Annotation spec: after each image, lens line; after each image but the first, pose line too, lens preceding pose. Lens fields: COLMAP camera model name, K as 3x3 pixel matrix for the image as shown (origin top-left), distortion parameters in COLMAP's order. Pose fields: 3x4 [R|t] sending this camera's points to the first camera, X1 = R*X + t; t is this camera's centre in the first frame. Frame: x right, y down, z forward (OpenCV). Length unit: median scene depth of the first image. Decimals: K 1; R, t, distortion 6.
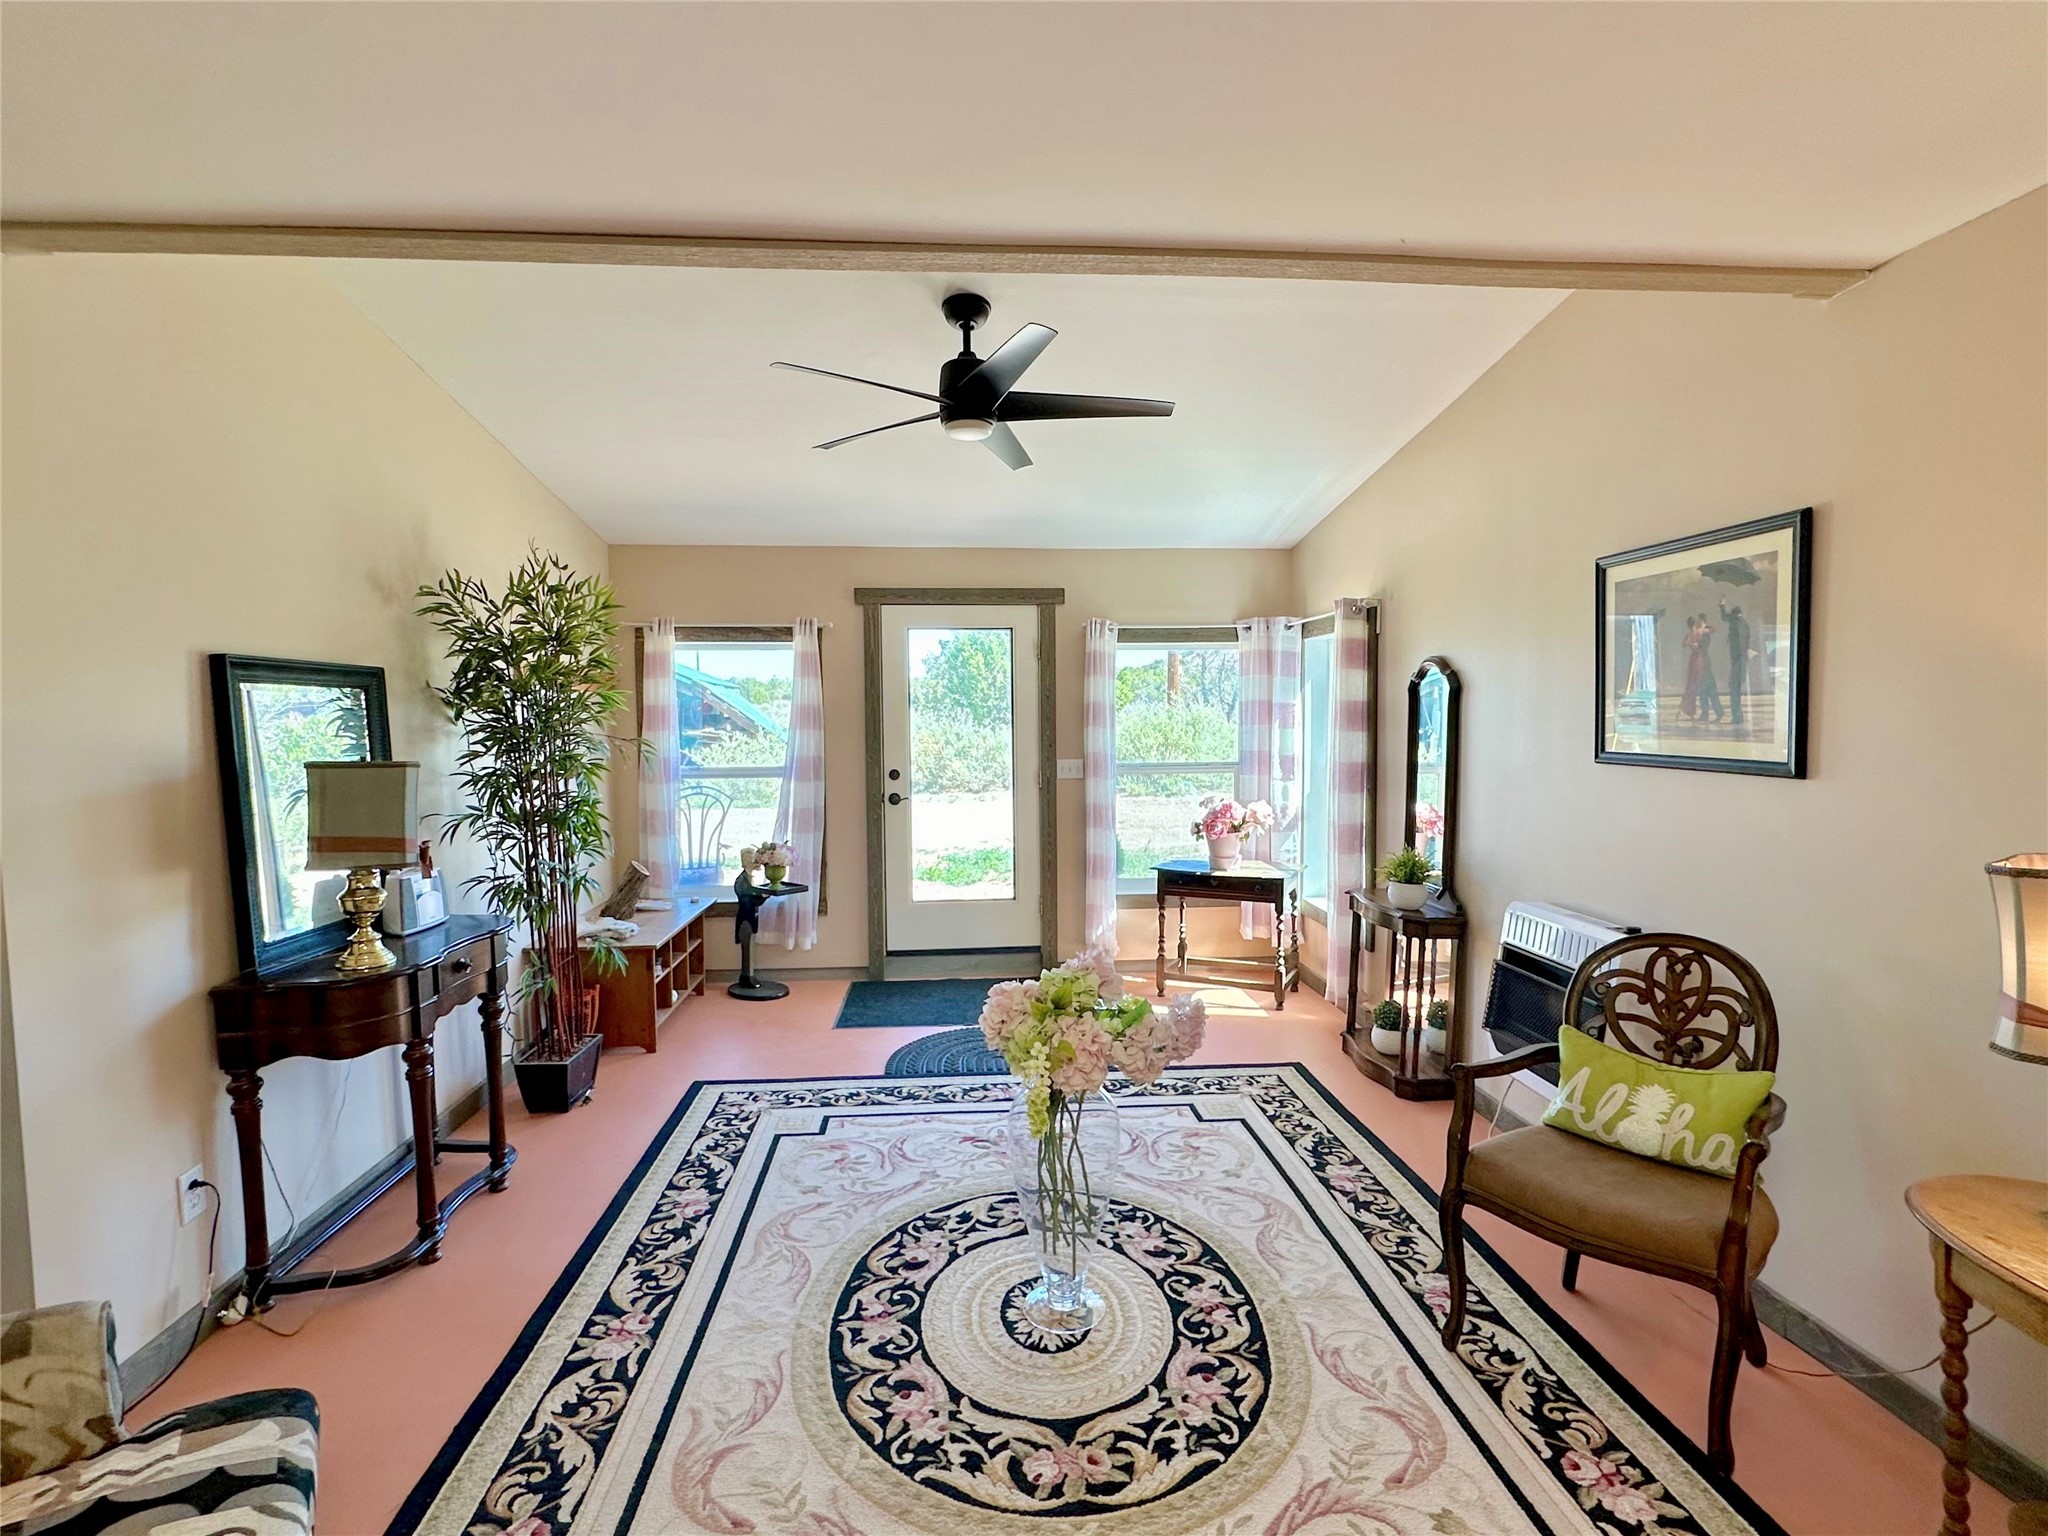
lens RADIAL K [[999.3, 0, 1024.2], [0, 999.3, 773.1], [0, 0, 1]] dist [-0.000949, -0.000763]
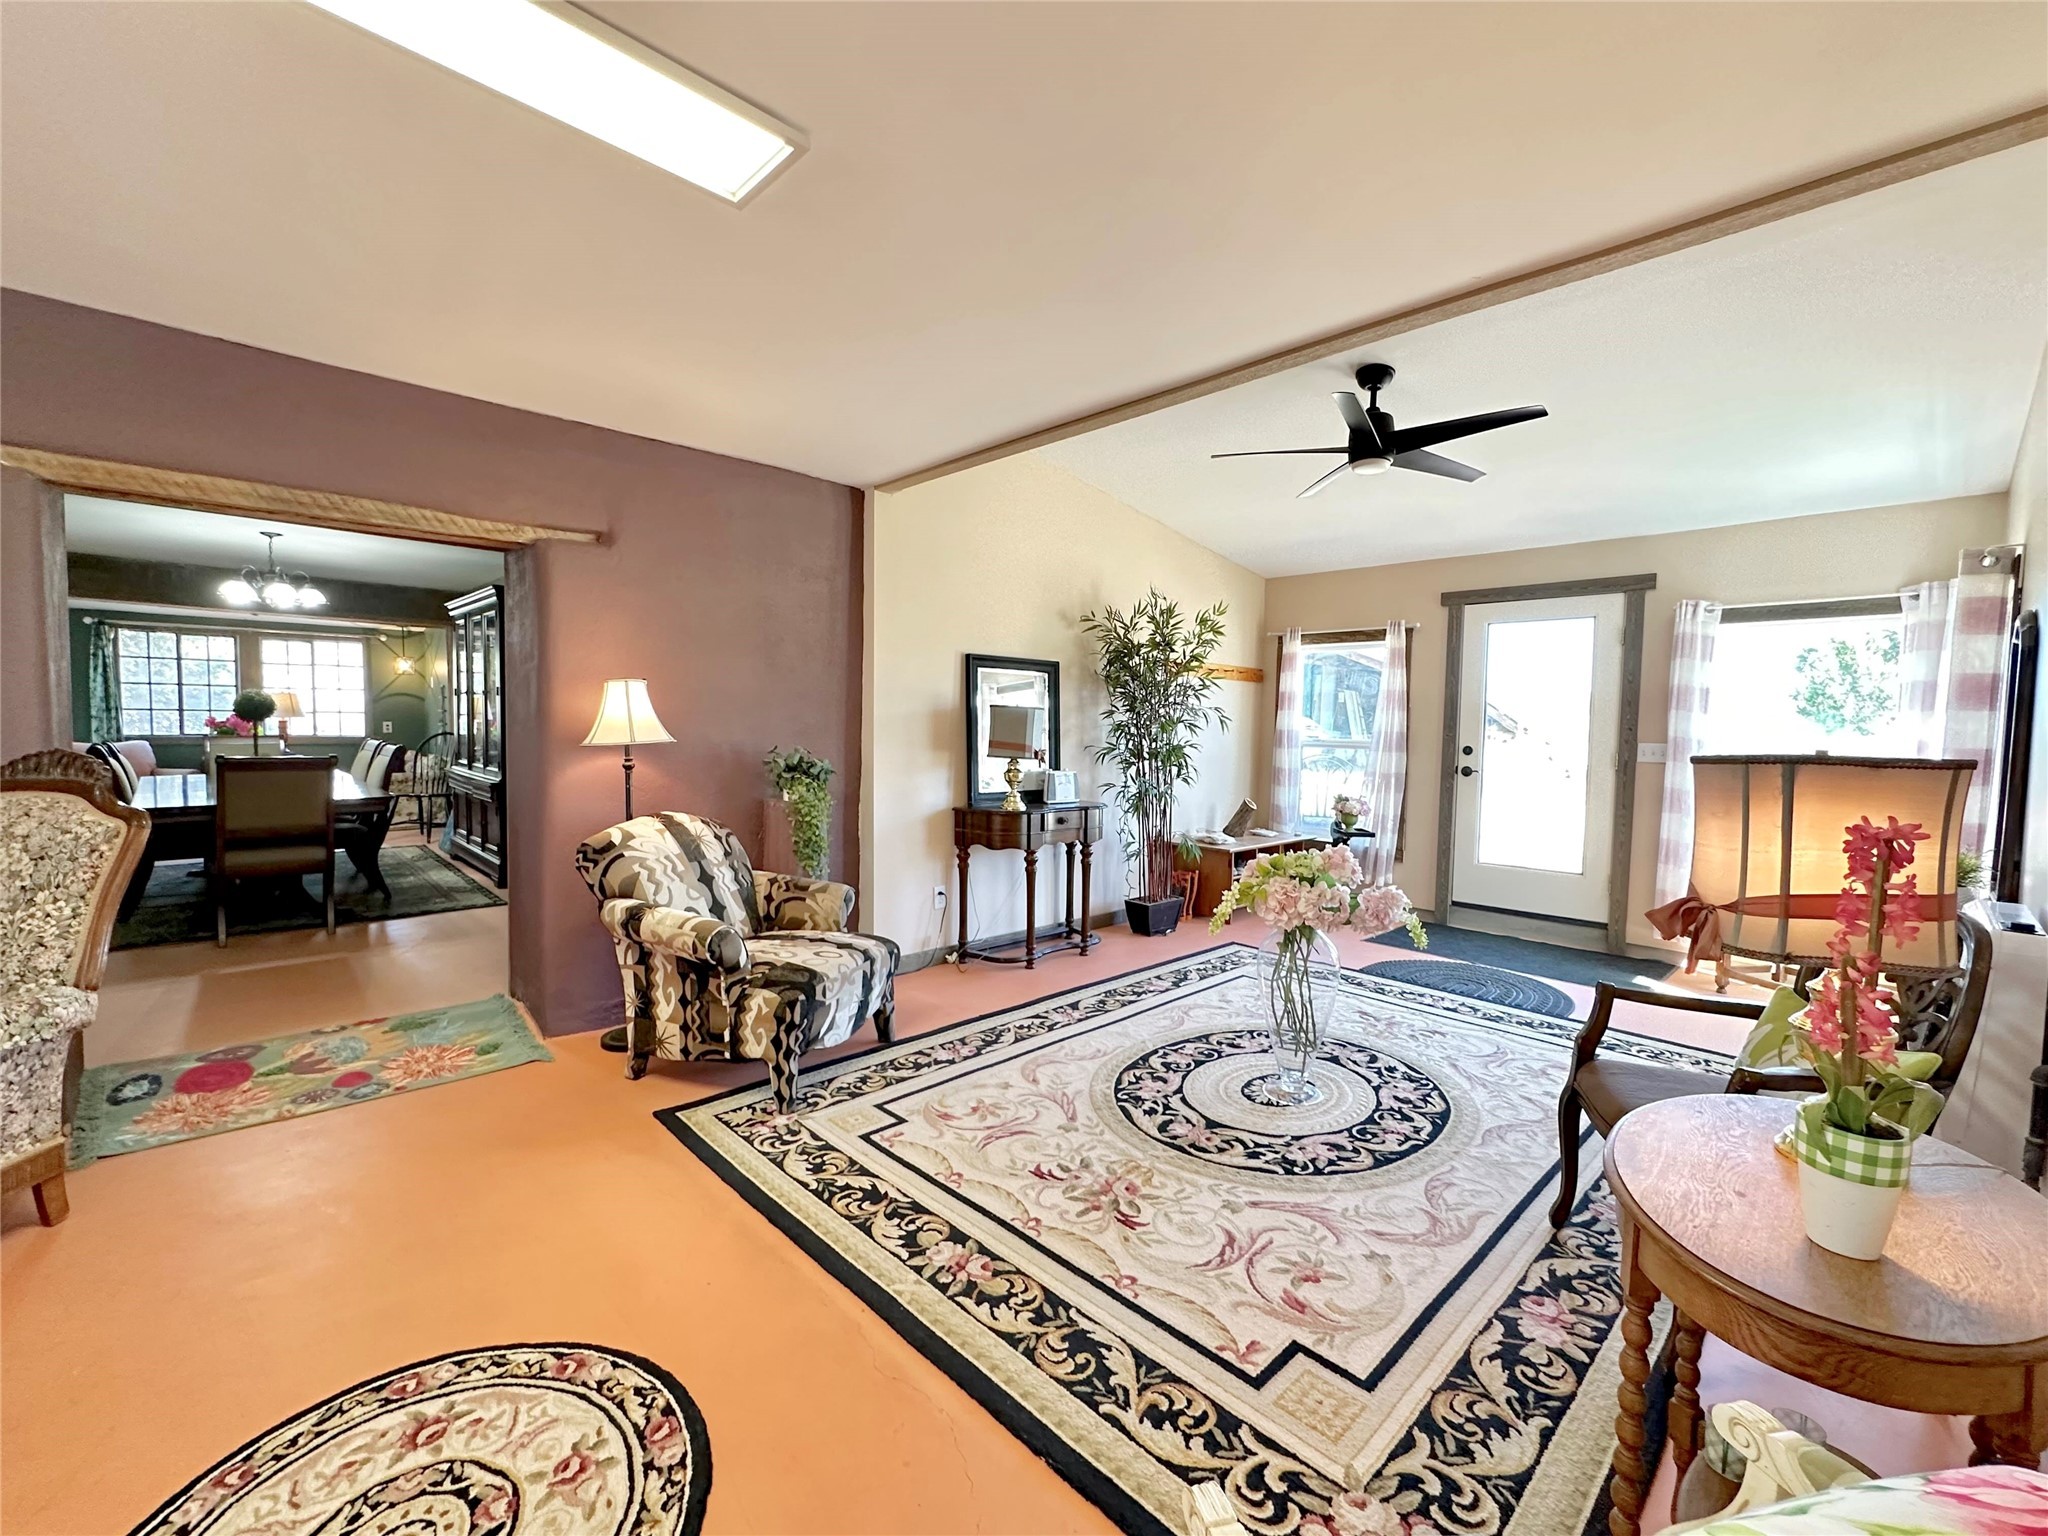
lens RADIAL K [[865.6, 0, 1024.0], [0, 865.6, 768.0], [0, 0, 1]] dist [-0.002680, -0.000092]
pose [[0.635931, 0.059345, -0.769461, 0.676692], [-0.066771, 0.997531, 0.021751, 0.073307], [0.768852, 0.037546, 0.638323, -0.084614]]
